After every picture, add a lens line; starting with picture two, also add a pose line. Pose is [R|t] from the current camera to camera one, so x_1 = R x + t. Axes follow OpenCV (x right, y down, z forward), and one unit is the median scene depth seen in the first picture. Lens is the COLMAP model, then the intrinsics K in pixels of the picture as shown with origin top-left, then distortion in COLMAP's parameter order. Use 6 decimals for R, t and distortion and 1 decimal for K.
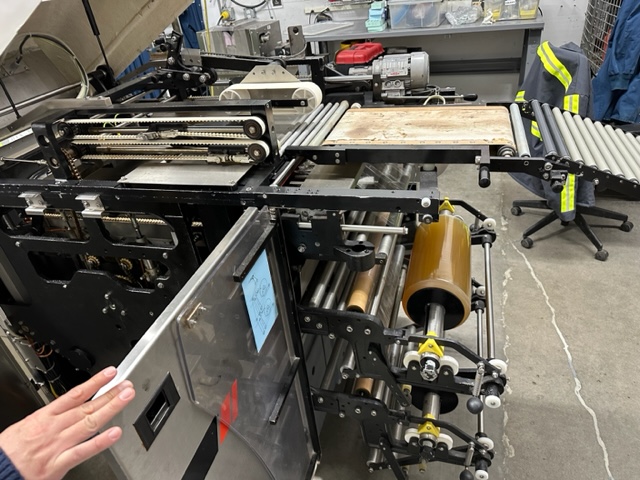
lens RADIAL K [[456.2, 0, 320.0], [0, 456.2, 240.0], [0, 0, 1]] dist [0.001213, -0.000247]
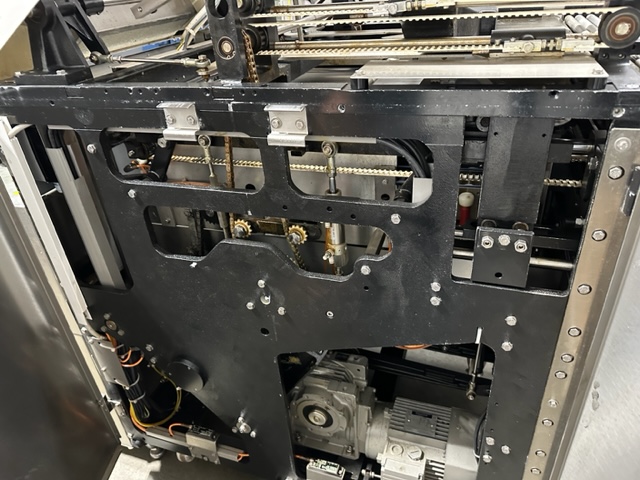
lens RADIAL K [[456.2, 0, 320.0], [0, 456.2, 240.0], [0, 0, 1]] dist [0.001213, -0.000247]
pose [[0.998217, 0.056664, -0.018749, -0.365161], [-0.057064, 0.998138, -0.021555, 0.069618], [0.017492, 0.022586, 0.999592, 0.348285]]
